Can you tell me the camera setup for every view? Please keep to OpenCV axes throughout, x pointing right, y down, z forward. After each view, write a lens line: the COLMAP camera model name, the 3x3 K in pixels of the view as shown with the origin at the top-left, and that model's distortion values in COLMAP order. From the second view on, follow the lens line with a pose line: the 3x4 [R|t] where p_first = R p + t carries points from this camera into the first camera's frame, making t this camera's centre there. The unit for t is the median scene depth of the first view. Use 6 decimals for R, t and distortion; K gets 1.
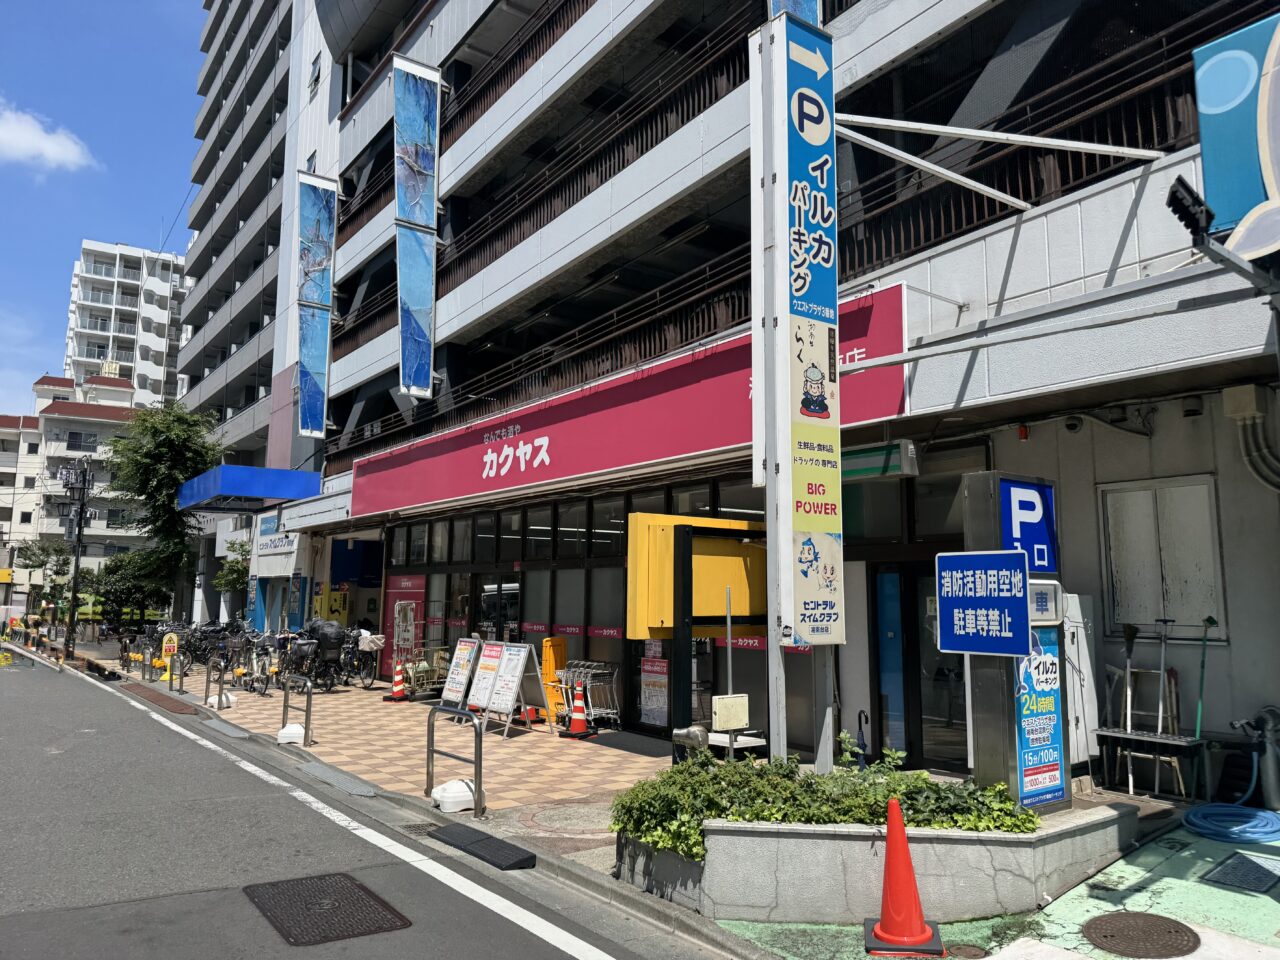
lens RADIAL K [[889.8, 0, 639.9], [0, 889.8, 475.8], [0, 0, 1]] dist [0.072919, -0.095567]
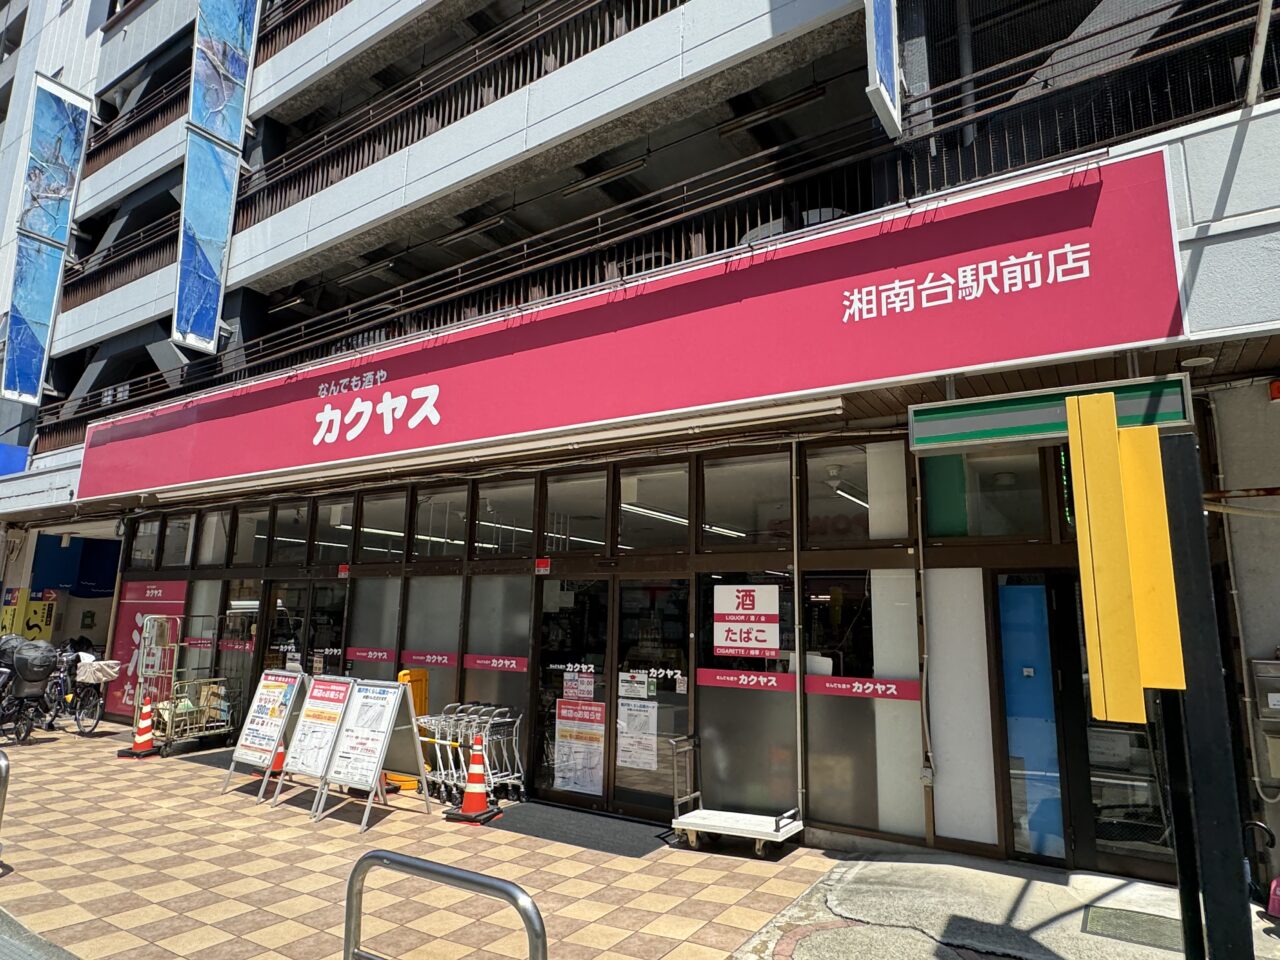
lens RADIAL K [[751.4, 0, 645.7], [0, 751.4, 490.8], [0, 0, 1]] dist [-0.046273, 0.023570]
pose [[0.929288, 0.077536, 0.361127, -0.109546], [-0.063628, 0.996707, -0.050266, 0.040848], [-0.363835, 0.023734, 0.931161, 0.269545]]
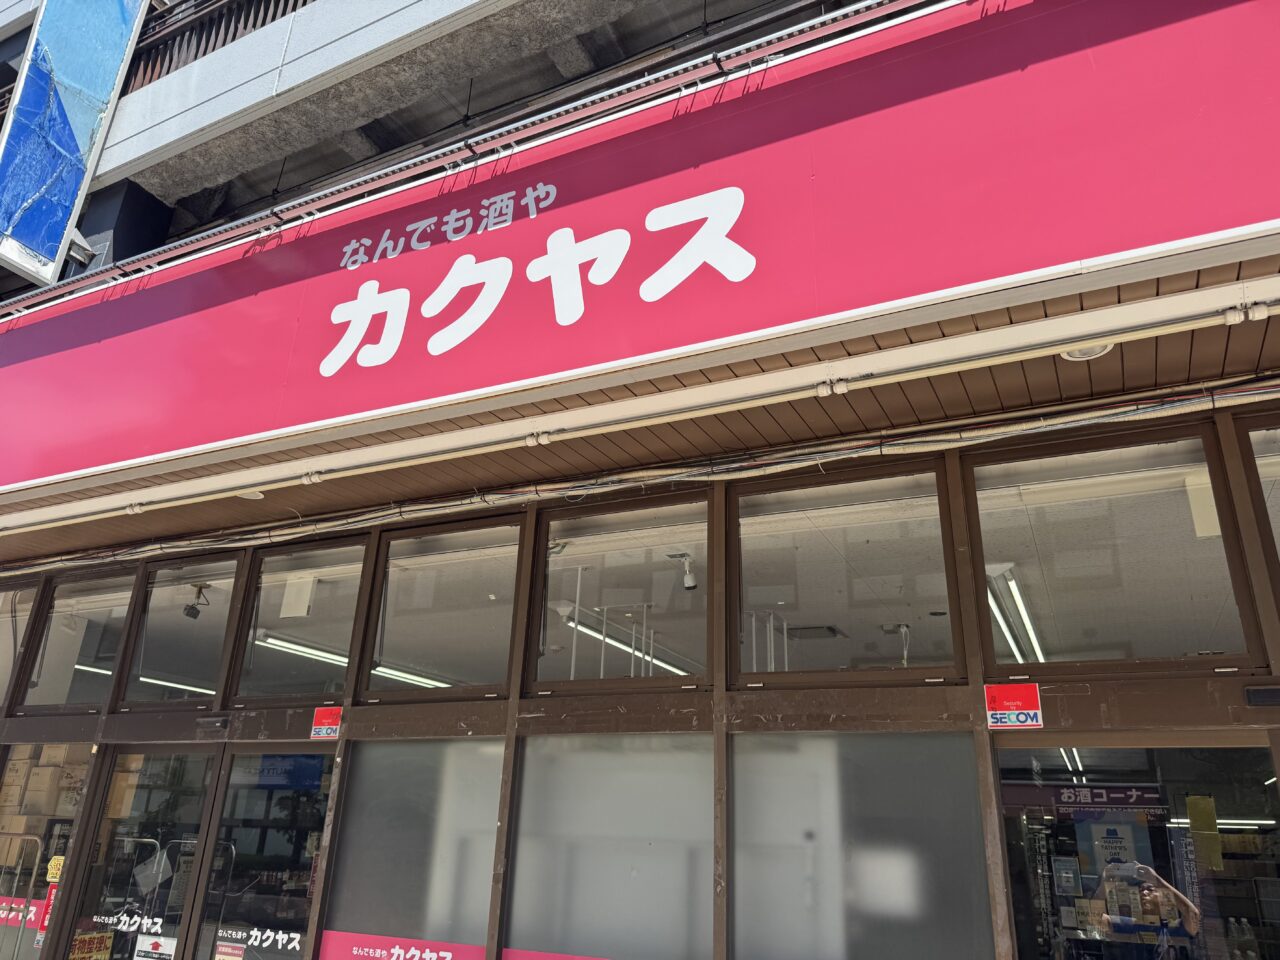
lens RADIAL K [[889.8, 0, 639.9], [0, 889.8, 475.8], [0, 0, 1]] dist [0.072919, -0.095567]
pose [[0.887635, 0.197007, 0.416284, -0.153540], [-0.091257, 0.961204, -0.260306, 0.074754], [-0.451416, 0.193068, 0.871176, 0.555509]]
